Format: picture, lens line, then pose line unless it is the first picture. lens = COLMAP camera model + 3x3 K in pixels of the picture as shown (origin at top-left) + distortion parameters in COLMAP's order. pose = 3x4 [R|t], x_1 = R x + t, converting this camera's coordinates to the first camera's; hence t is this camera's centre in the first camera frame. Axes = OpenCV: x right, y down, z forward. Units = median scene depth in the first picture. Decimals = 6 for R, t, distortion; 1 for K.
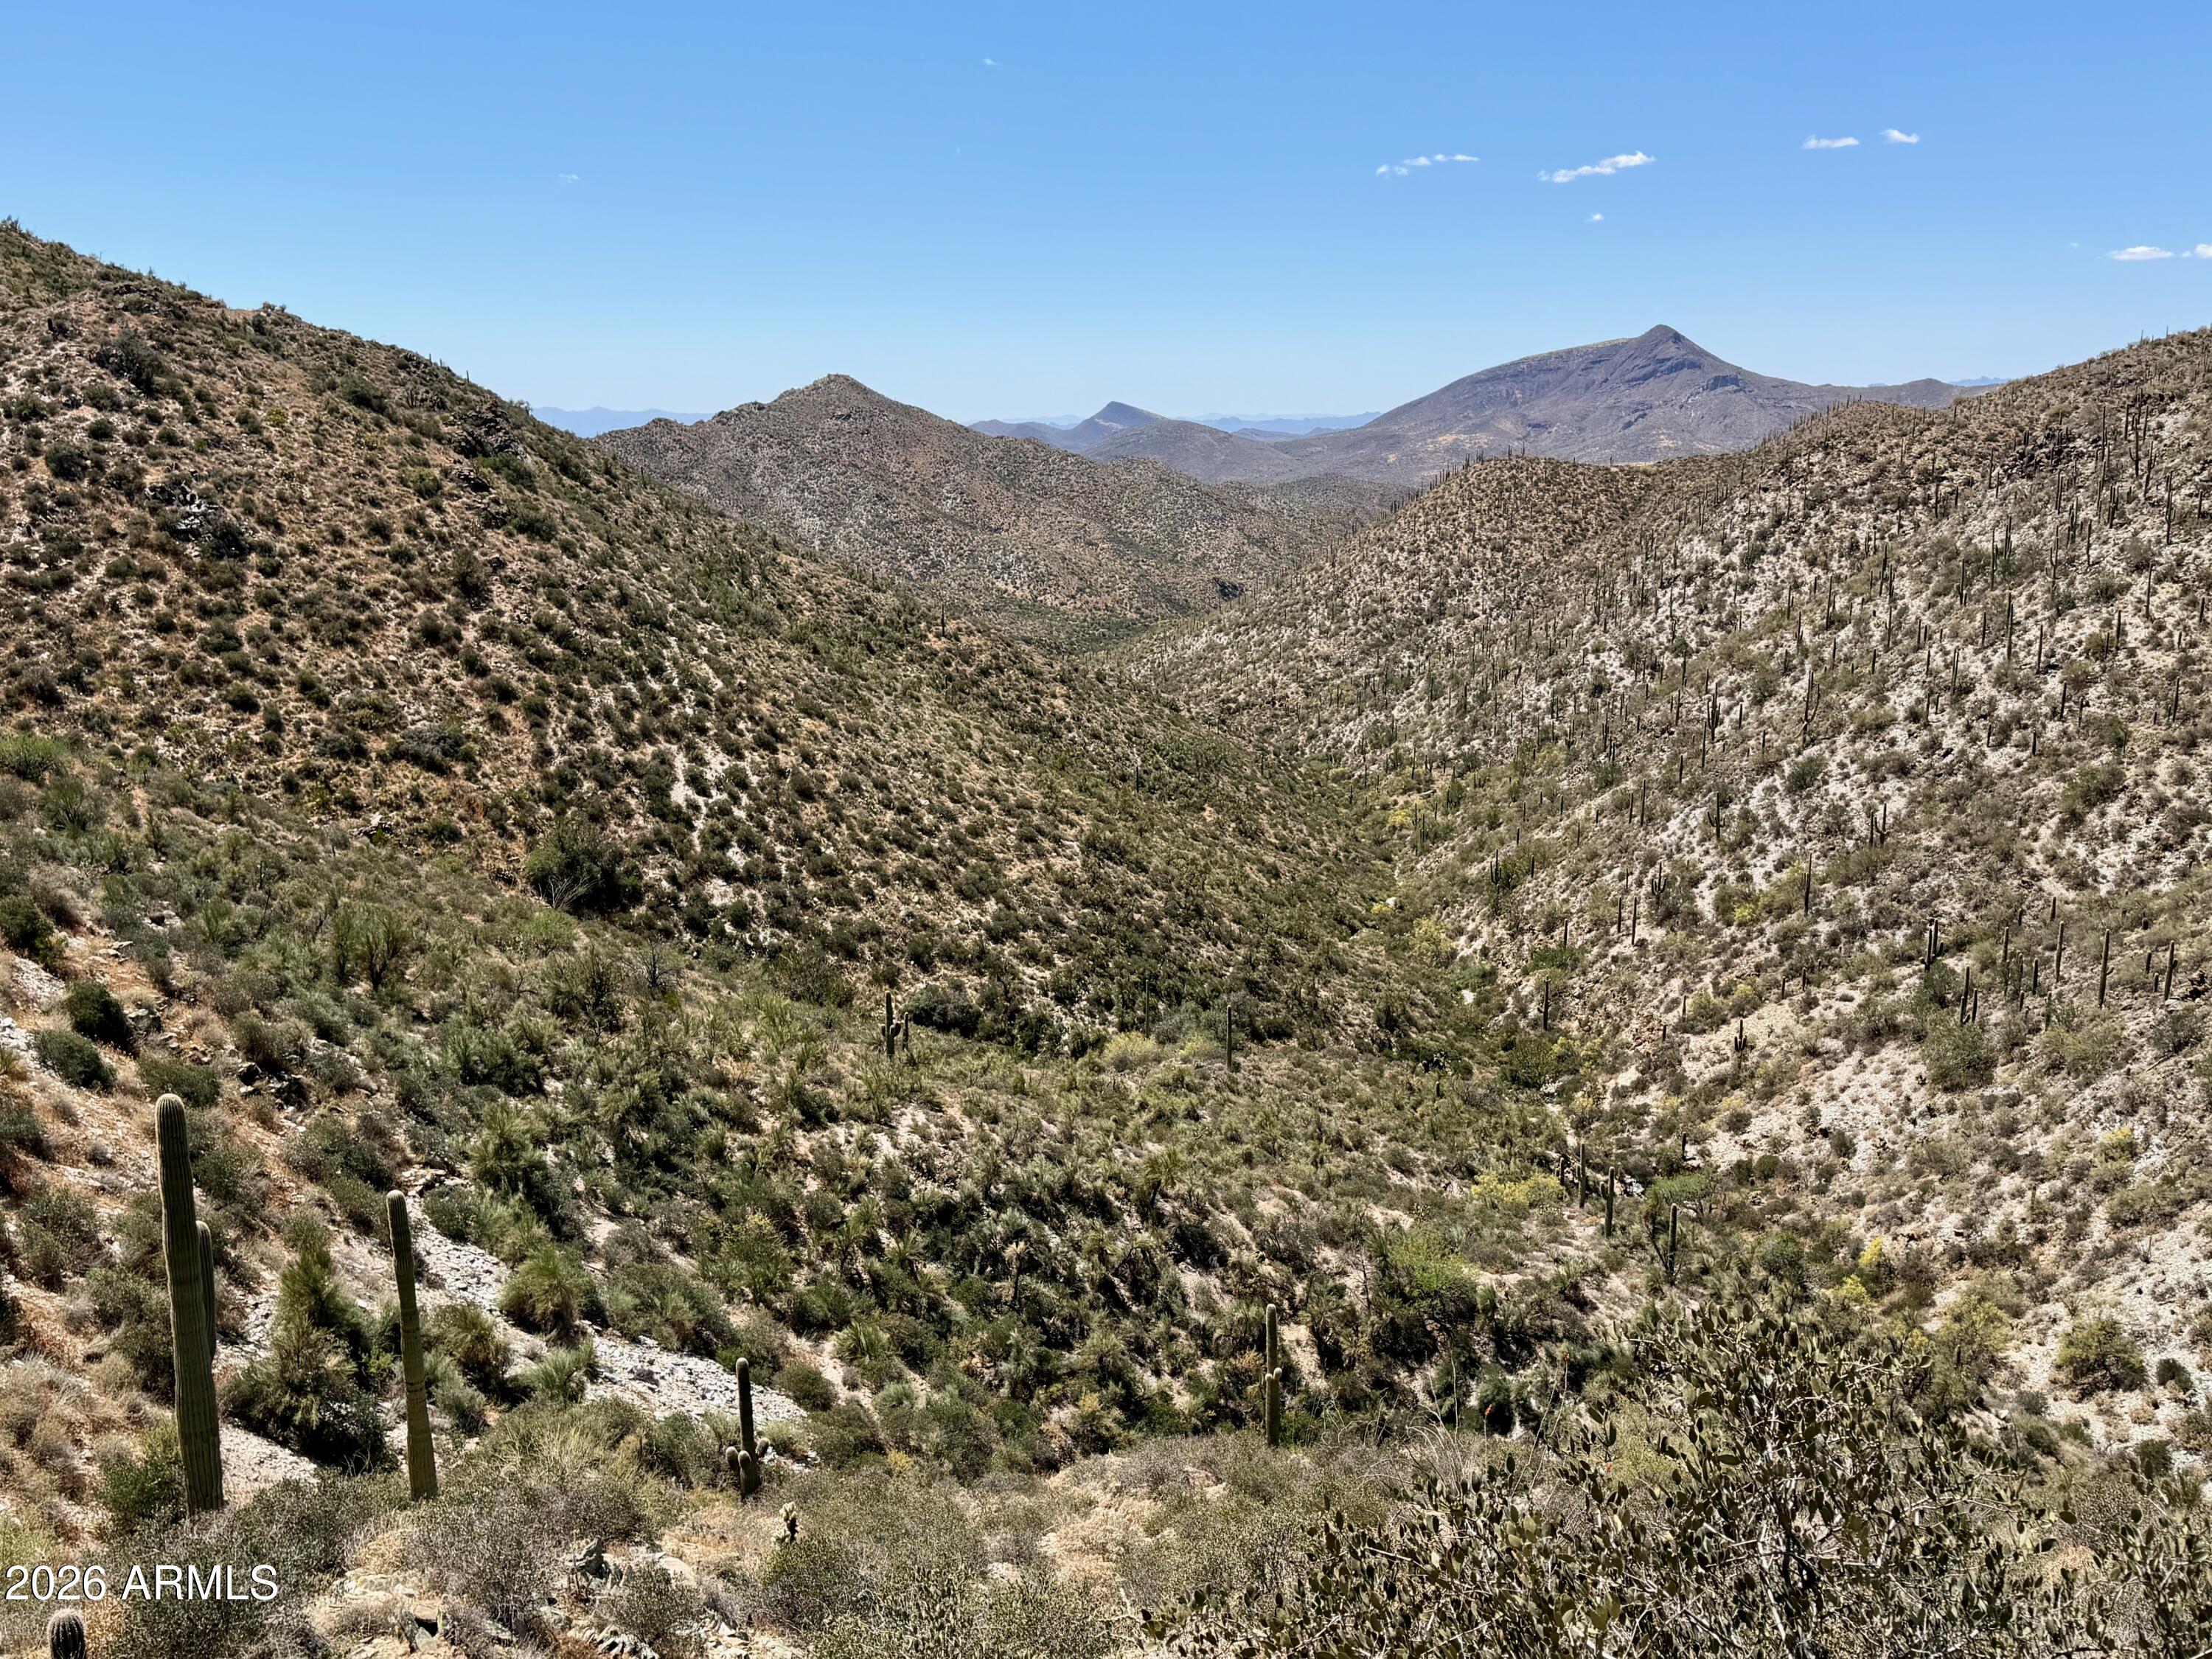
lens RADIAL K [[2010.7, 0, 1122.6], [0, 2010.7, 831.1], [0, 0, 1]] dist [0.024882, -0.014253]
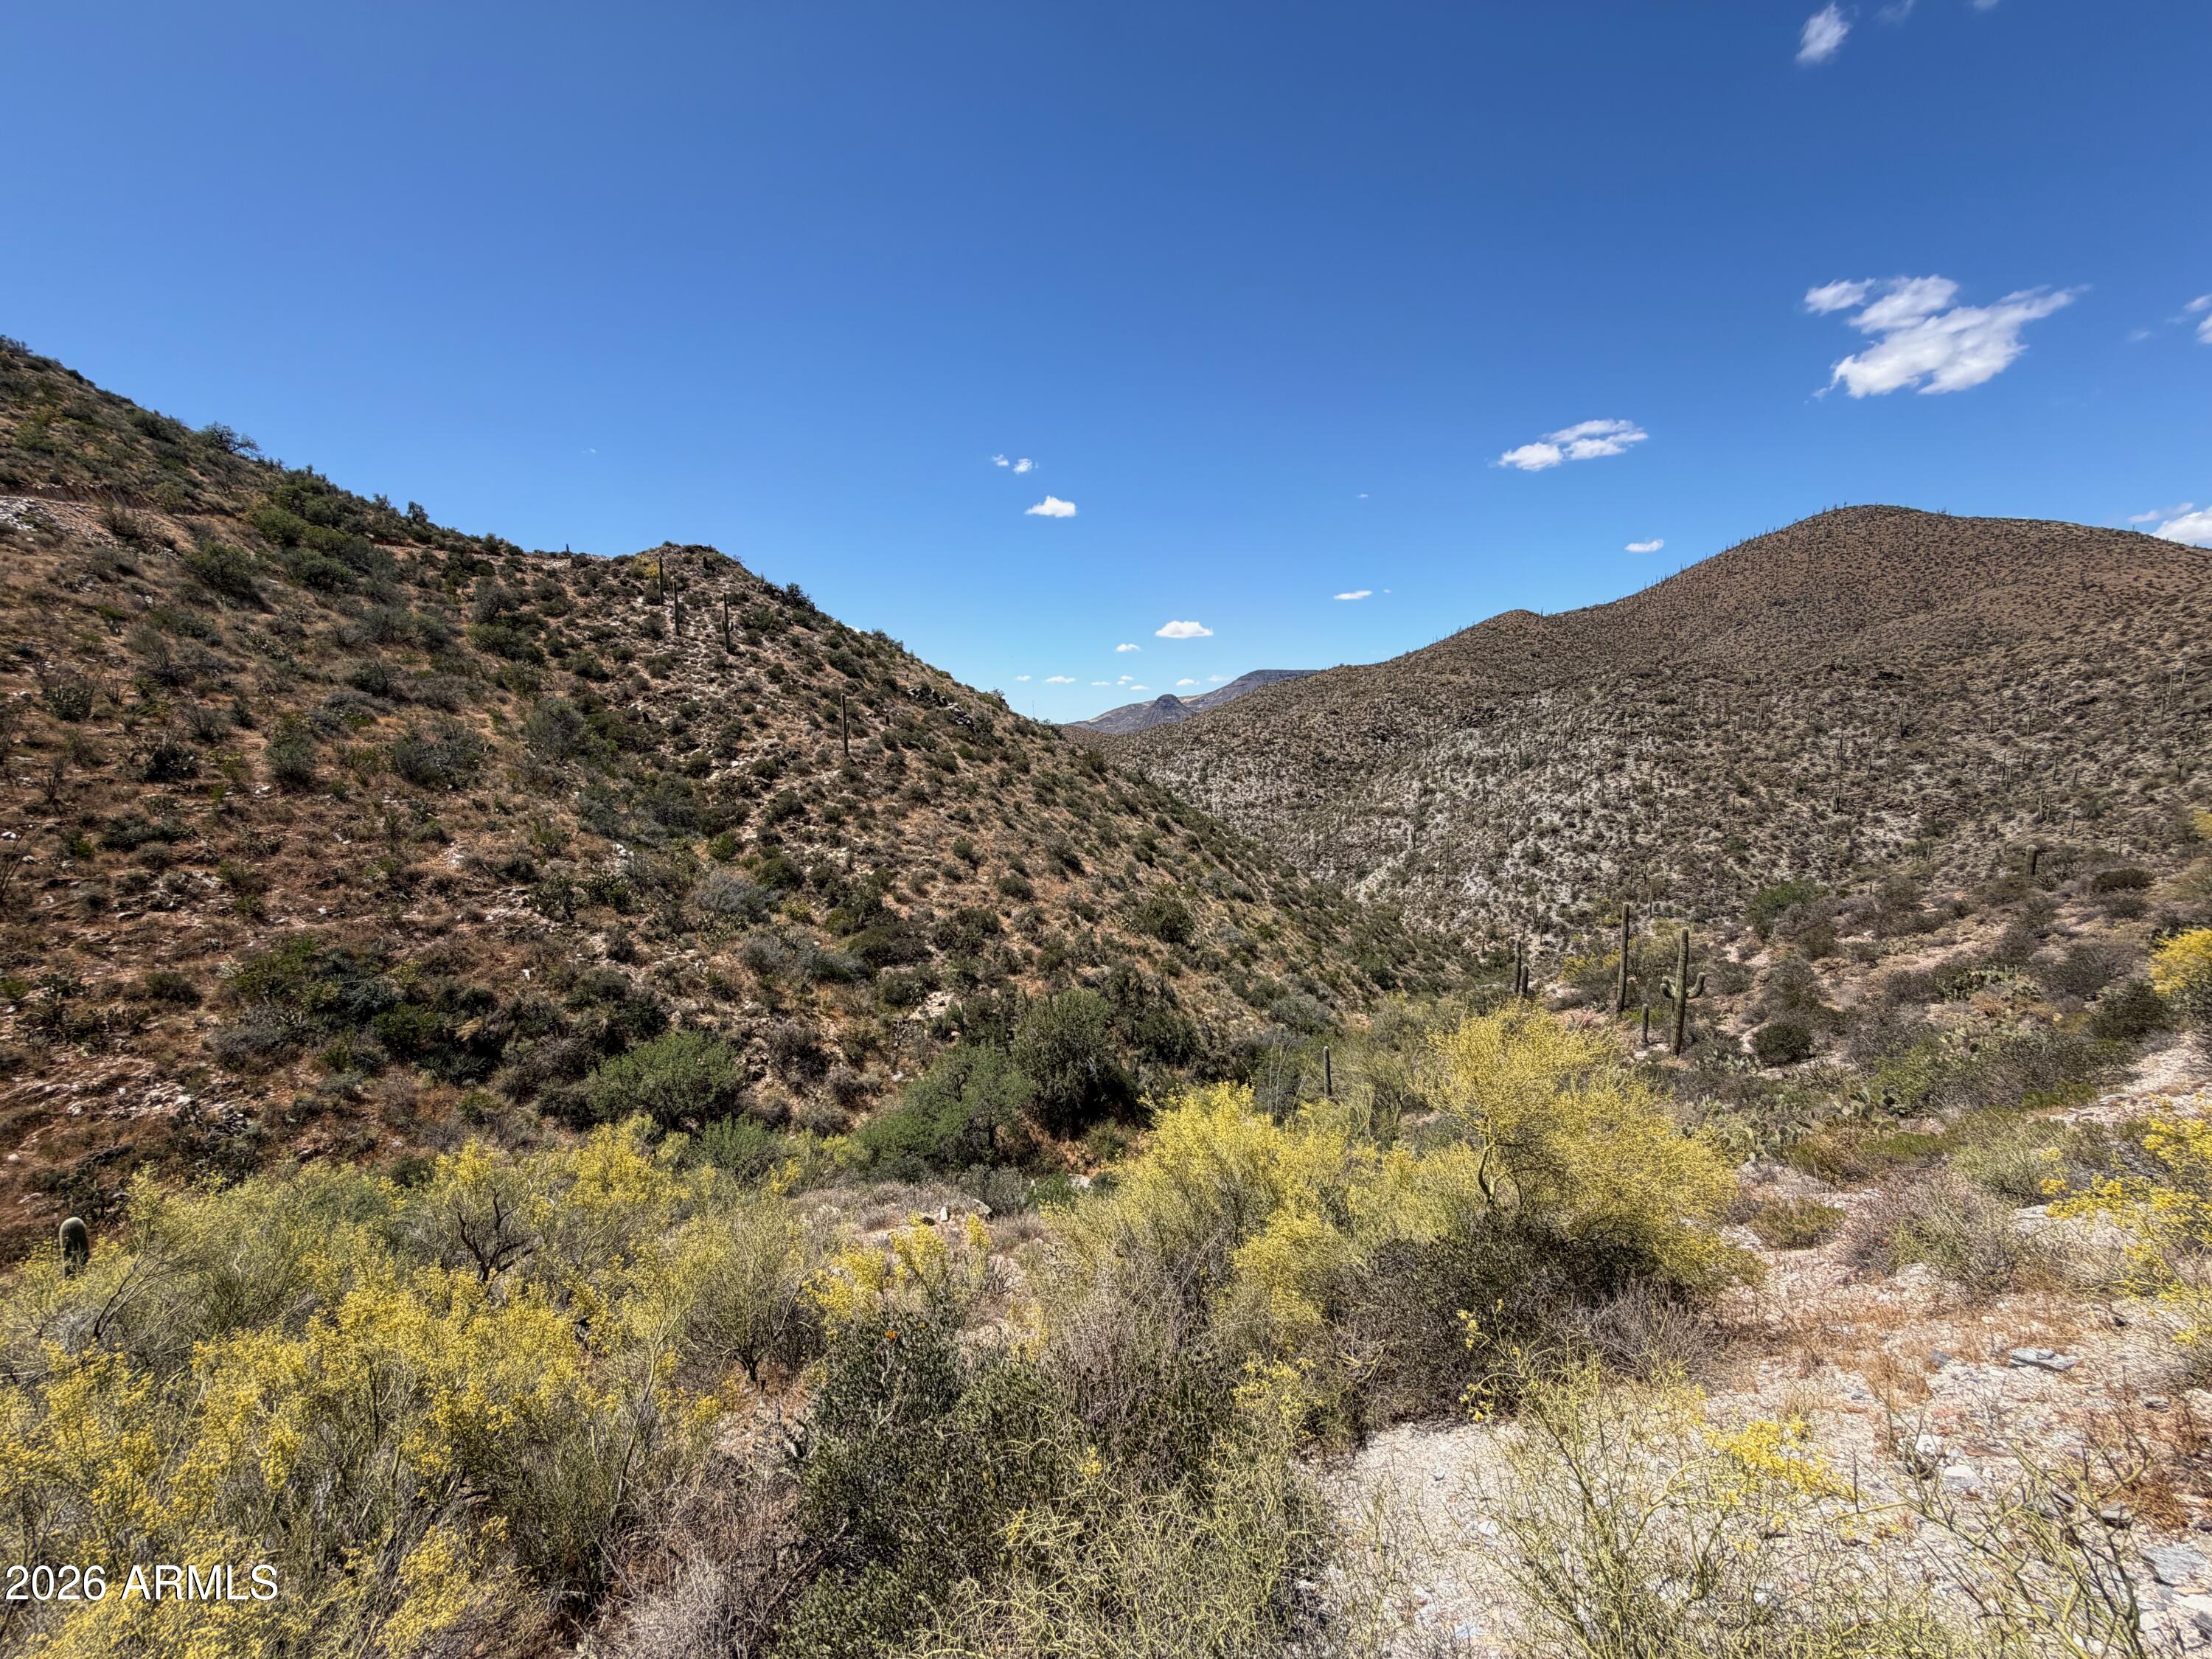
lens RADIAL K [[880.0, 0, 1106.1], [0, 880.0, 822.3], [0, 0, 1]] dist [0.002430, 0.001303]
pose [[0.866169, -0.053838, 0.496843, -0.511783], [0.110093, 0.990313, -0.084621, -0.035058], [-0.487474, 0.127995, 0.863705, 0.429120]]
